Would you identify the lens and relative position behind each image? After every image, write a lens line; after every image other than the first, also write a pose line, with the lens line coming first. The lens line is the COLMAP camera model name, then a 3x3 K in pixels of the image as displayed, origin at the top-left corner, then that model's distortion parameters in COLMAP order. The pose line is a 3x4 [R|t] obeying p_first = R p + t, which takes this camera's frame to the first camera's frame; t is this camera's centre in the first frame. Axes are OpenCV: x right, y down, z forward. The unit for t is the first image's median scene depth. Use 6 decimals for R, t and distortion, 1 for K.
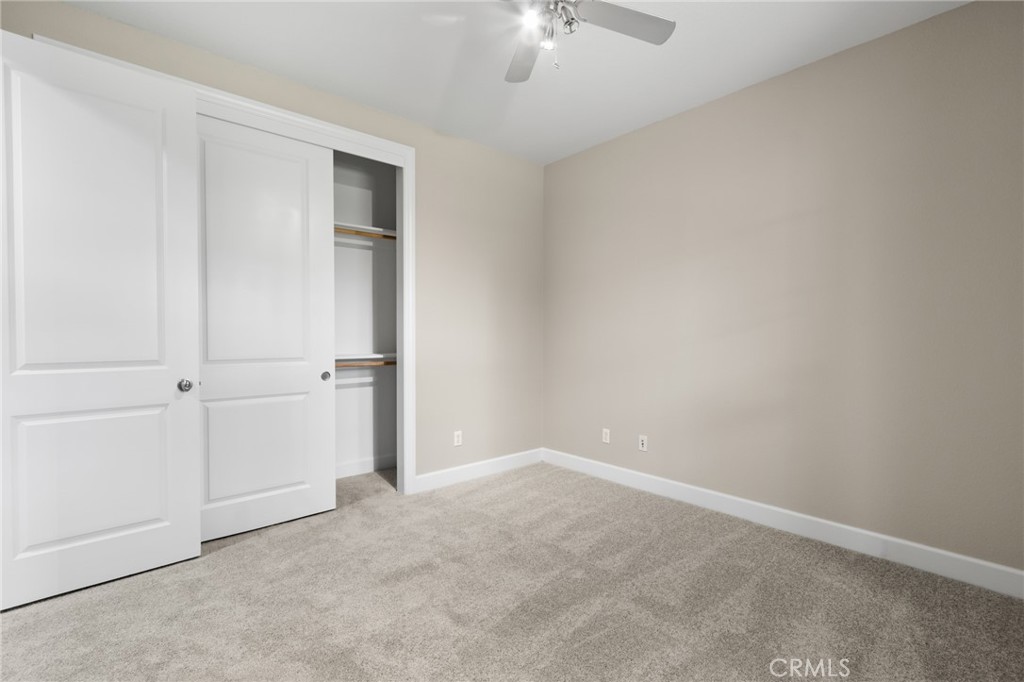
lens RADIAL K [[467.2, 0, 512.0], [0, 467.2, 341.0], [0, 0, 1]] dist [0.000280, -0.000105]
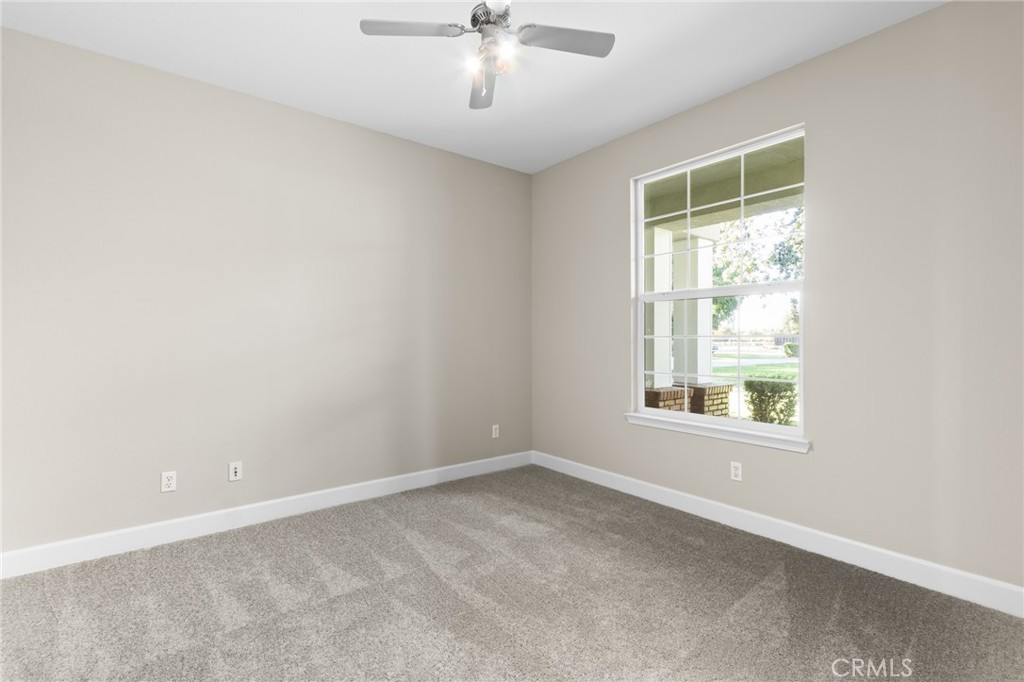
lens RADIAL K [[467.2, 0, 512.0], [0, 467.2, 341.0], [0, 0, 1]] dist [0.000280, -0.000105]
pose [[0.054334, -0.012974, 0.998439, -0.670357], [0.008079, 0.999889, 0.012553, -0.025825], [-0.998490, 0.007385, 0.054433, 0.592090]]
